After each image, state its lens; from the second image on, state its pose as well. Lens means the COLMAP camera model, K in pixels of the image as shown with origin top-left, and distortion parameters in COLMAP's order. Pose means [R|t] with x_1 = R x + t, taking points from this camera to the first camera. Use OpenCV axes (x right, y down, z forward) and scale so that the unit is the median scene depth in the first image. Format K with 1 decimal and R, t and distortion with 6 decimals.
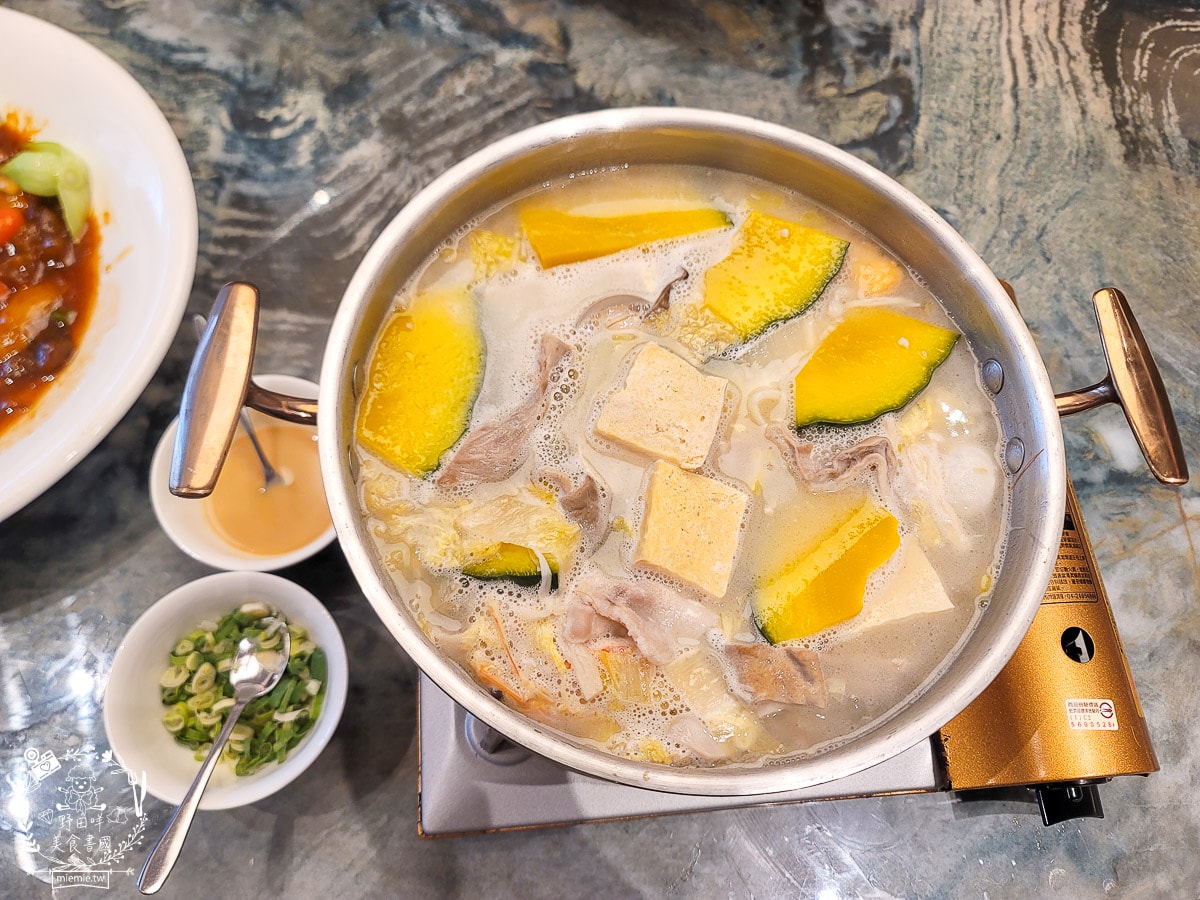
lens RADIAL K [[923.3, 0, 625.6], [0, 923.3, 449.3], [0, 0, 1]] dist [0.000363, -0.003324]
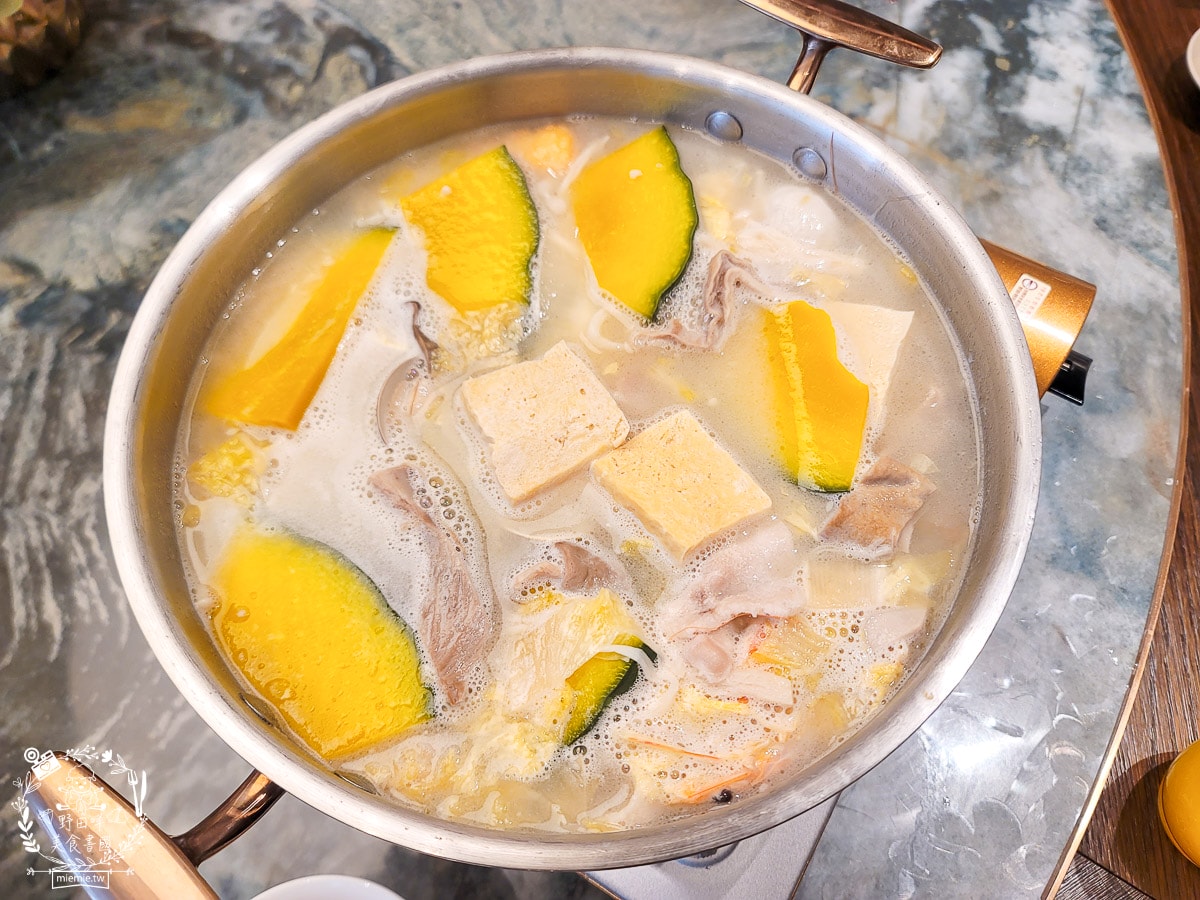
lens RADIAL K [[923.3, 0, 625.6], [0, 923.3, 449.3], [0, 0, 1]] dist [0.000363, -0.003324]
pose [[0.590474, -0.769265, 0.244073, -0.132796], [0.767322, 0.628838, 0.125615, -0.074251], [-0.250114, 0.113110, 0.961587, 0.197773]]
